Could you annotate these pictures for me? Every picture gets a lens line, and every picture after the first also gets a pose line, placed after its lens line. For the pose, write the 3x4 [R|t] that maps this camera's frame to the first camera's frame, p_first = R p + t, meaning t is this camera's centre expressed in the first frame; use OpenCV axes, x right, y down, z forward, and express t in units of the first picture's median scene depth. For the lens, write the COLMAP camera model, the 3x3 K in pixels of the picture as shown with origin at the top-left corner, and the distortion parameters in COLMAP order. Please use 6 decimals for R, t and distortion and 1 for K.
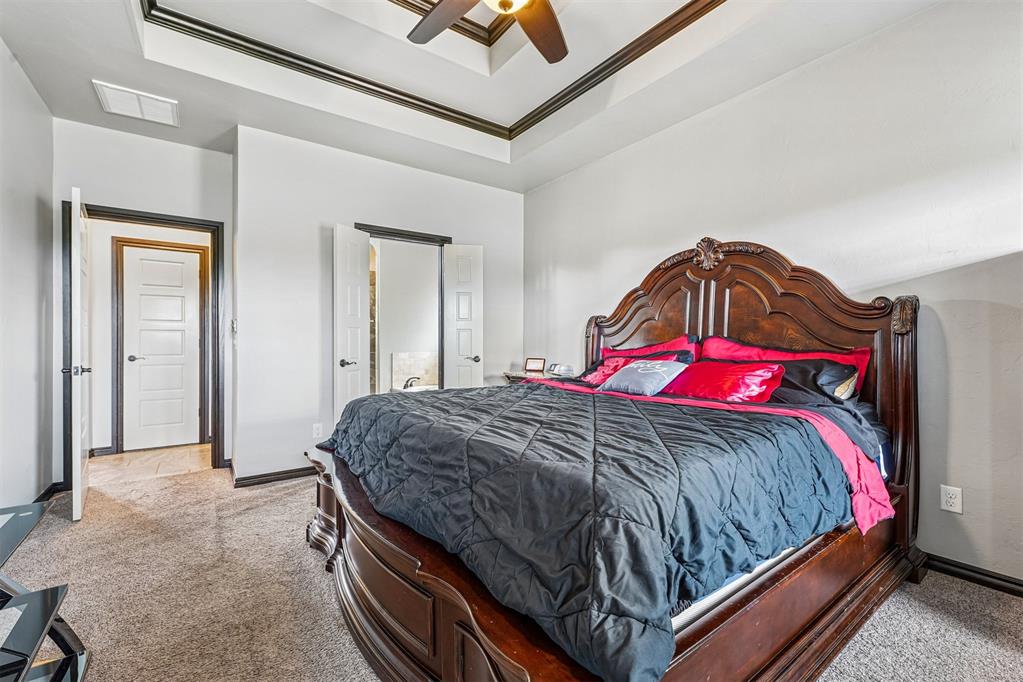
lens RADIAL K [[435.2, 0, 511.5], [0, 435.2, 341.0], [0, 0, 1]] dist [-0.000701, -0.000015]
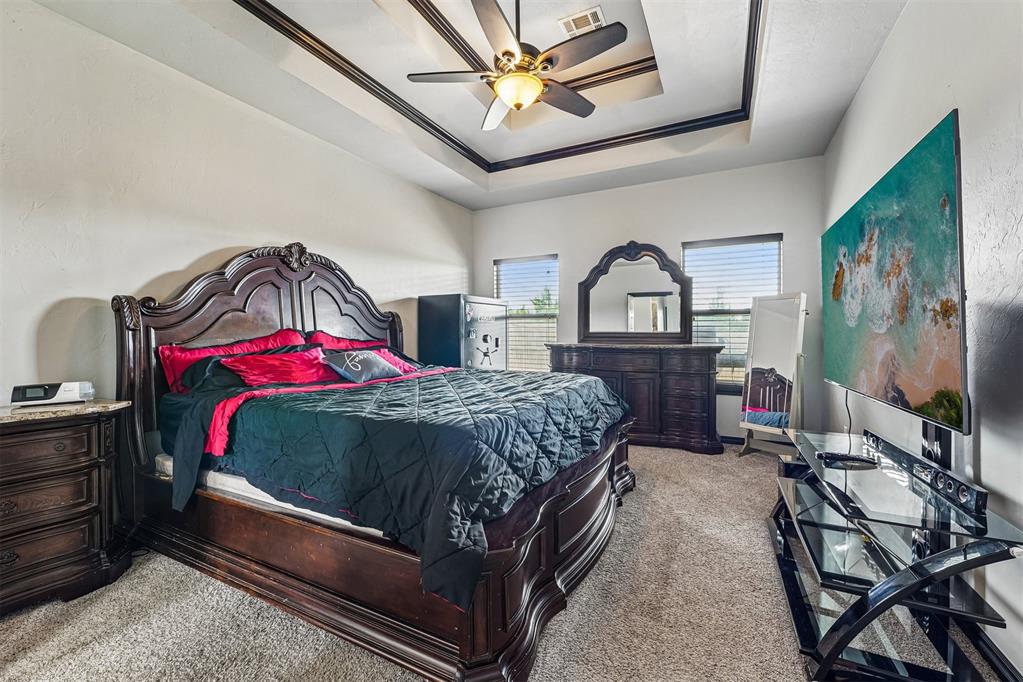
lens RADIAL K [[410.1, 0, 515.8], [0, 410.1, 341.1], [0, 0, 1]] dist [0.000206, -0.000096]
pose [[-0.462040, -0.016448, 0.886707, -0.739033], [0.004324, 0.999774, 0.020798, -0.003122], [-0.886849, 0.013444, -0.461865, 0.964994]]
